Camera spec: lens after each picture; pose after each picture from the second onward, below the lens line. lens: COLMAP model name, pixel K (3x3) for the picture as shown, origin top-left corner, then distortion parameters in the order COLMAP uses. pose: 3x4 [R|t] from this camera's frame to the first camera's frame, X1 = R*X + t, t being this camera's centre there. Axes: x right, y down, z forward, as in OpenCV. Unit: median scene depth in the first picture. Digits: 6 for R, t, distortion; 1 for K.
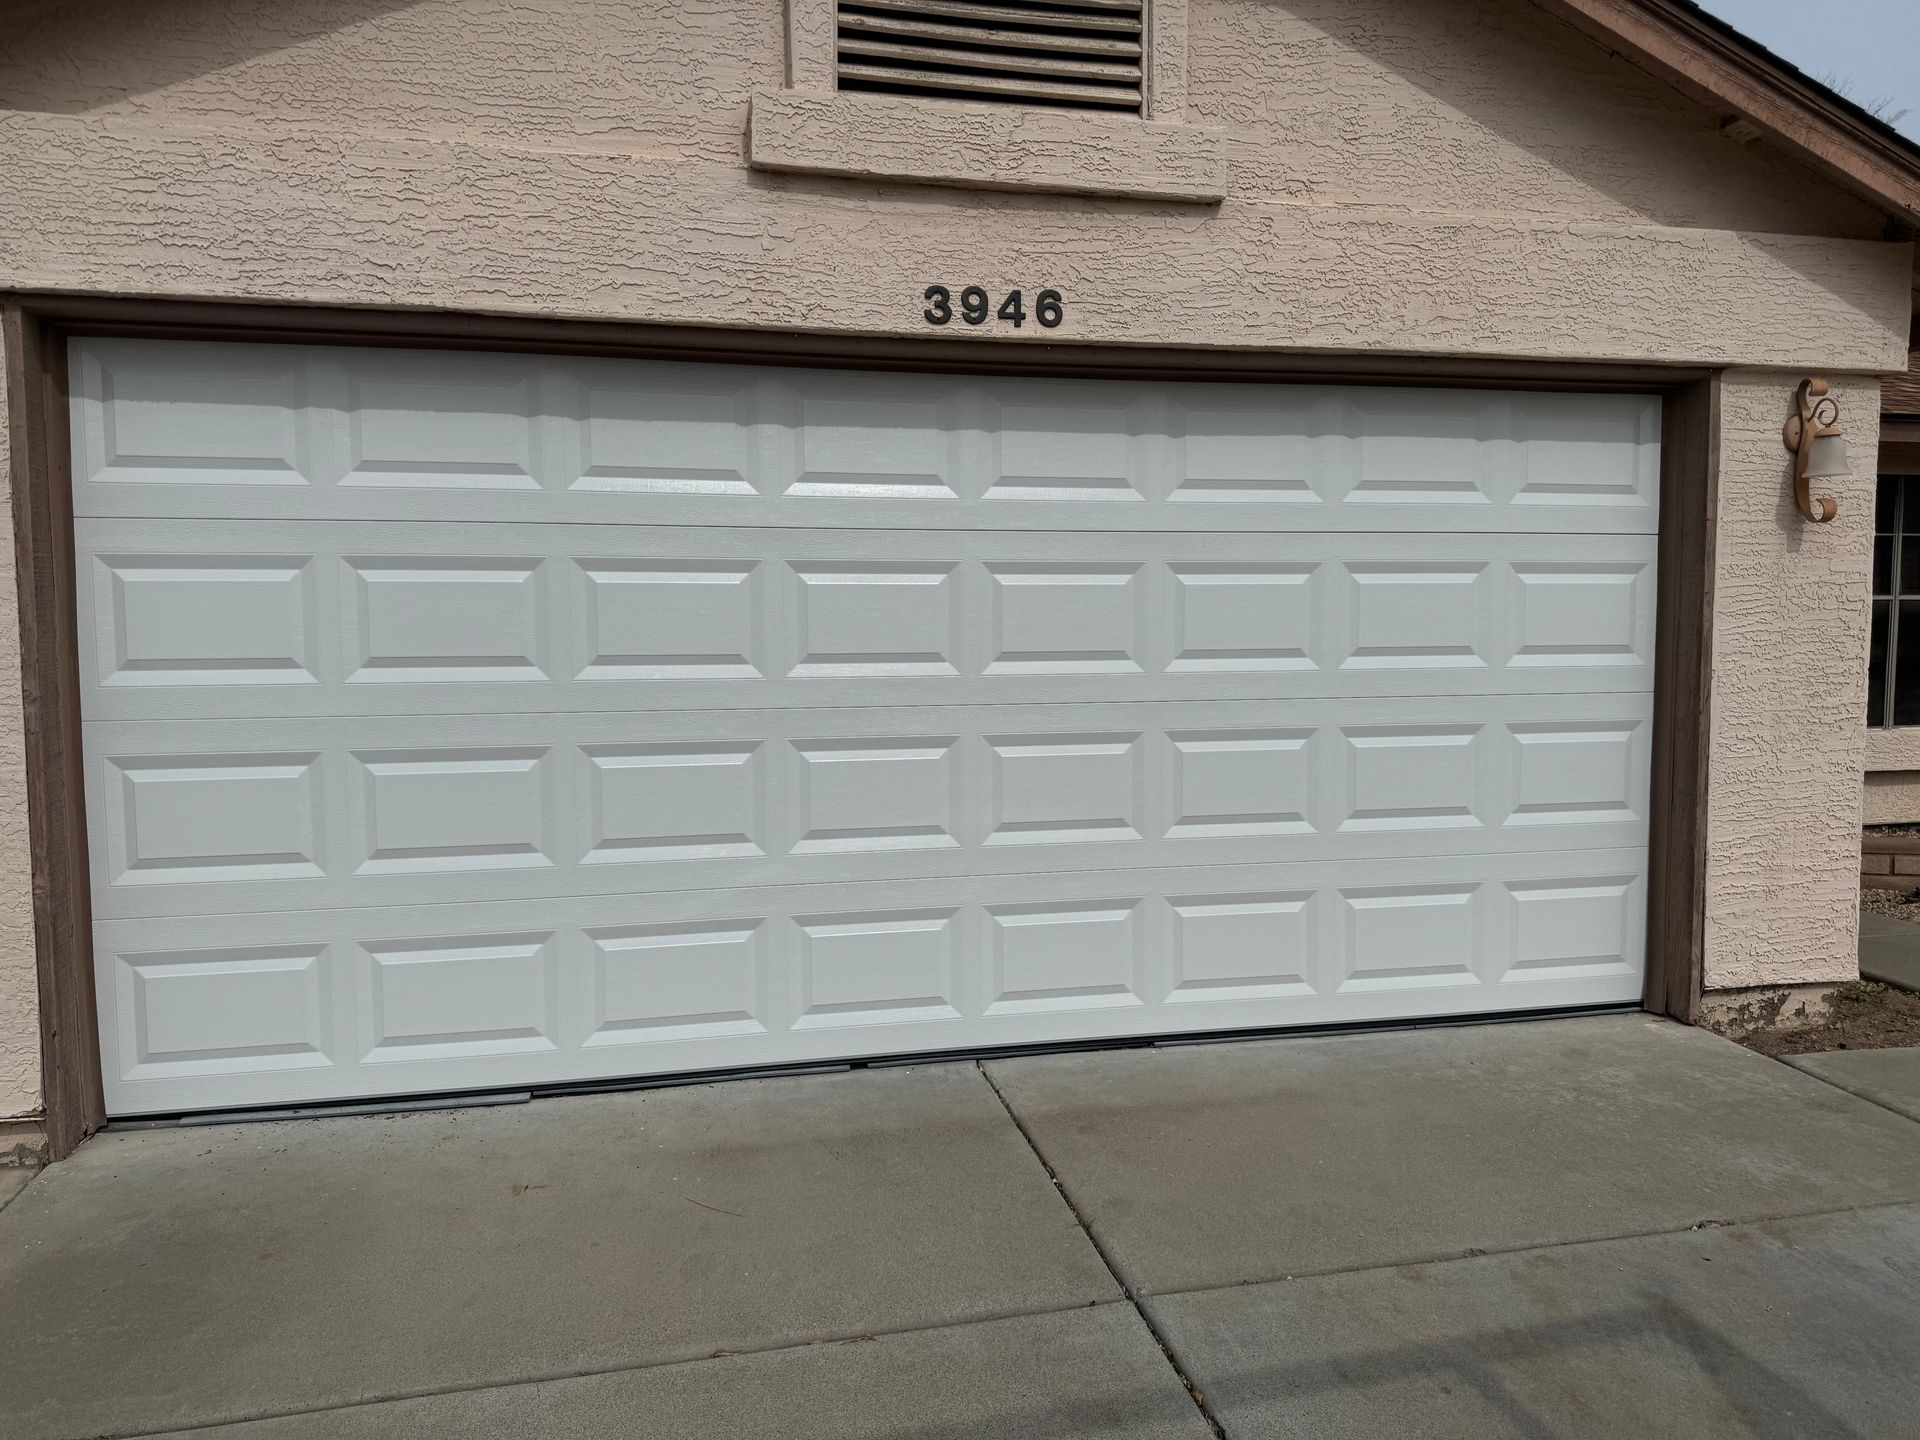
lens RADIAL K [[1358.2, 0, 960.0], [0, 1358.2, 720.0], [0, 0, 1]] dist [0.013057, -0.004887]
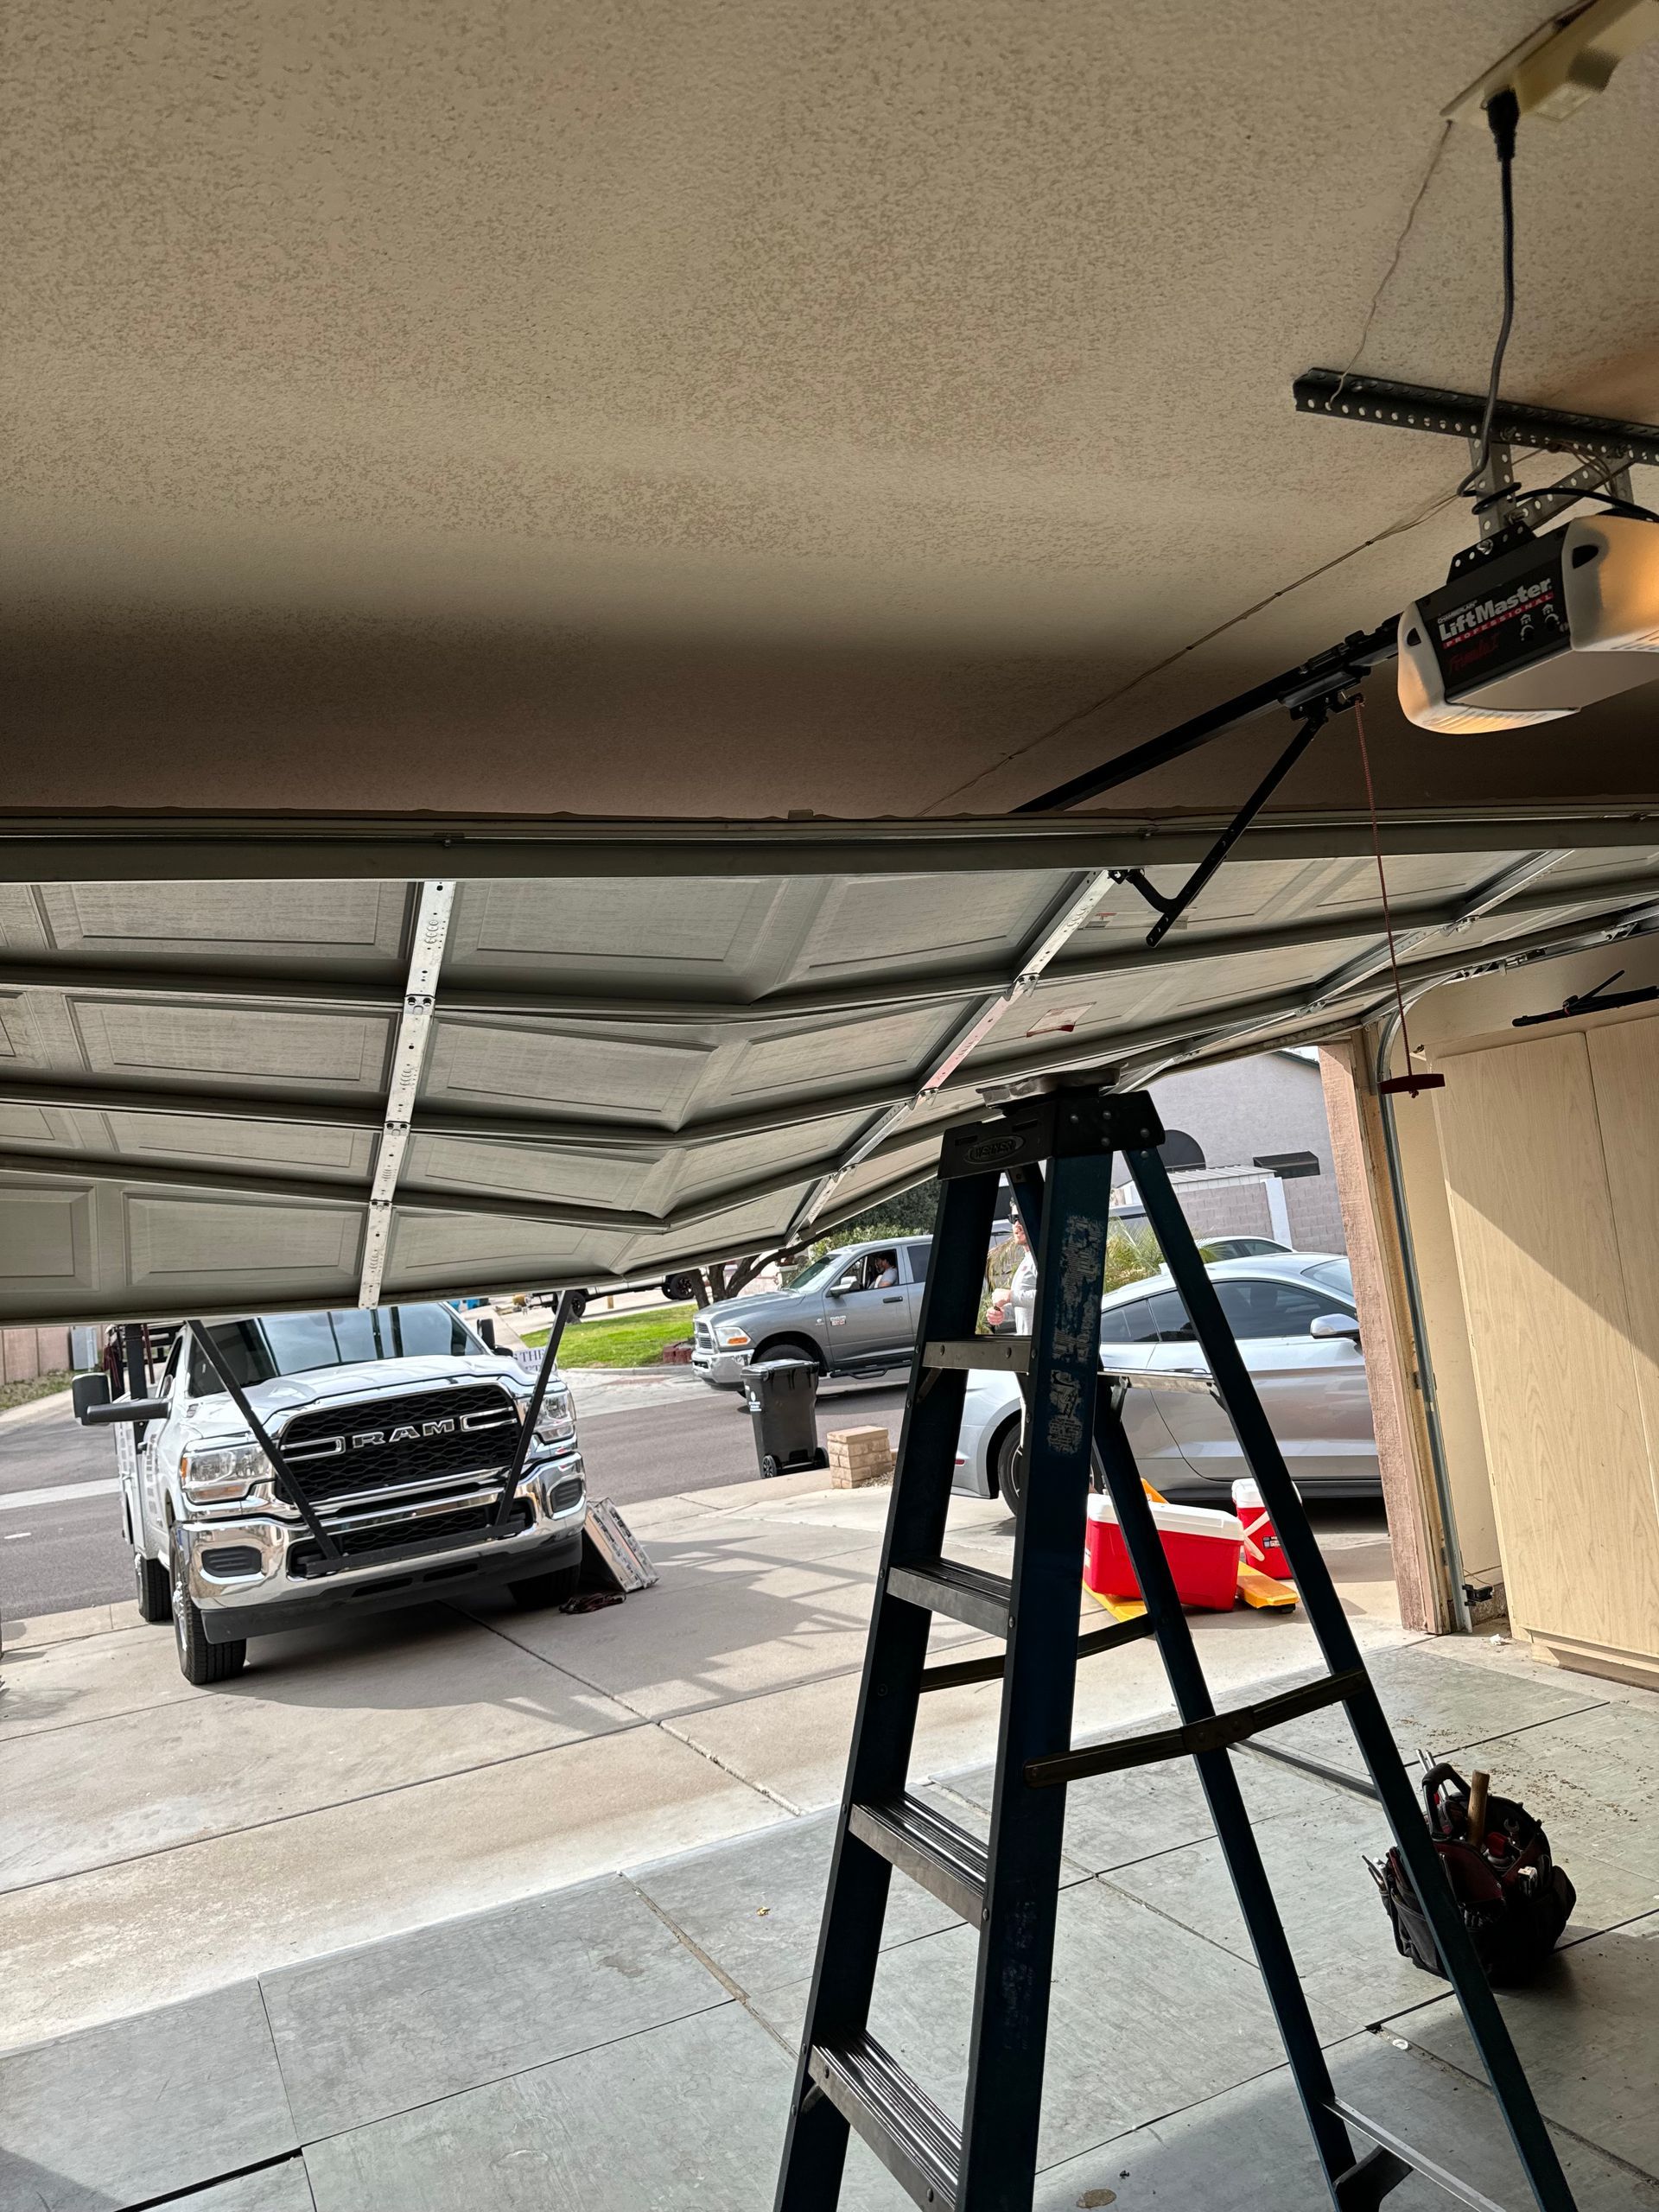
lens RADIAL K [[1564.7, 0, 829.5], [0, 1564.7, 1106.0], [0, 0, 1]] dist [0.013057, -0.004887]
pose [[-0.968842, 0.095884, -0.228366, 0.228300], [0.102024, 0.994666, -0.015207, -0.244267], [0.225690, -0.038032, -0.973456, 2.370712]]
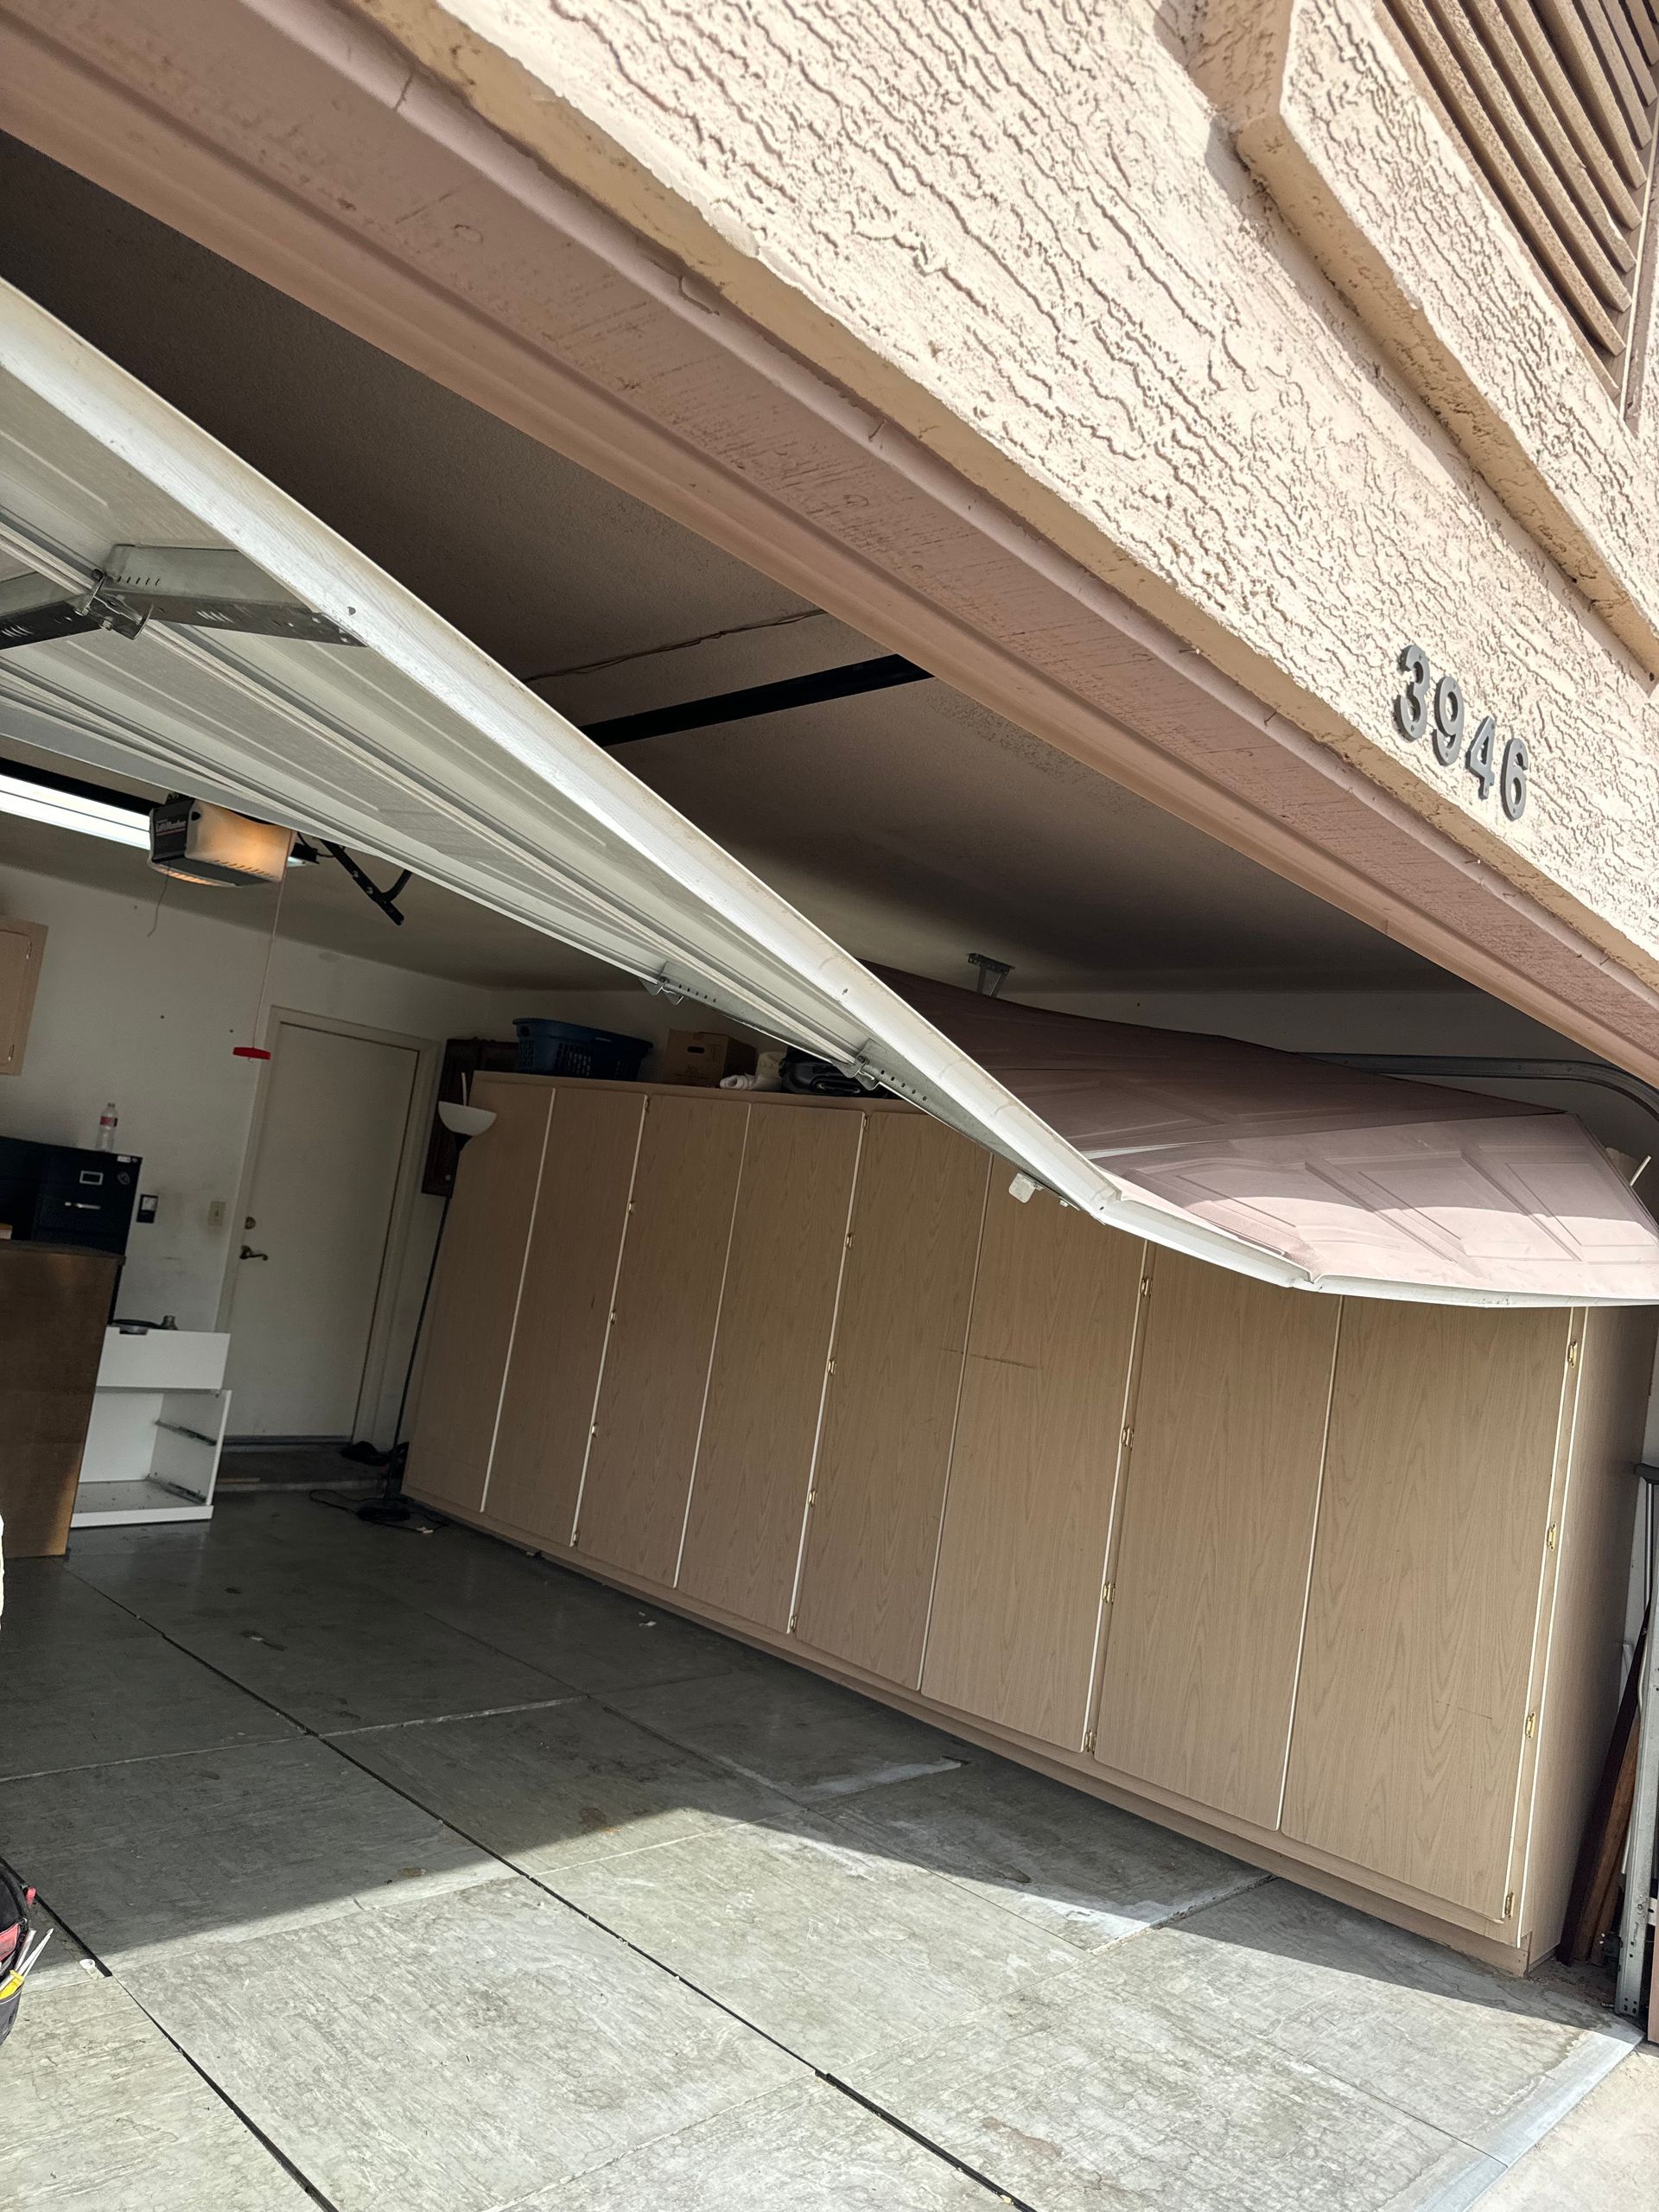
lens RADIAL K [[1564.7, 0, 829.5], [0, 1564.7, 1106.0], [0, 0, 1]] dist [0.013057, -0.004887]
pose [[0.811455, 0.166055, 0.560328, -0.407519], [-0.103351, 0.984446, -0.142072, -0.104813], [-0.575204, 0.057375, 0.815995, 0.750167]]
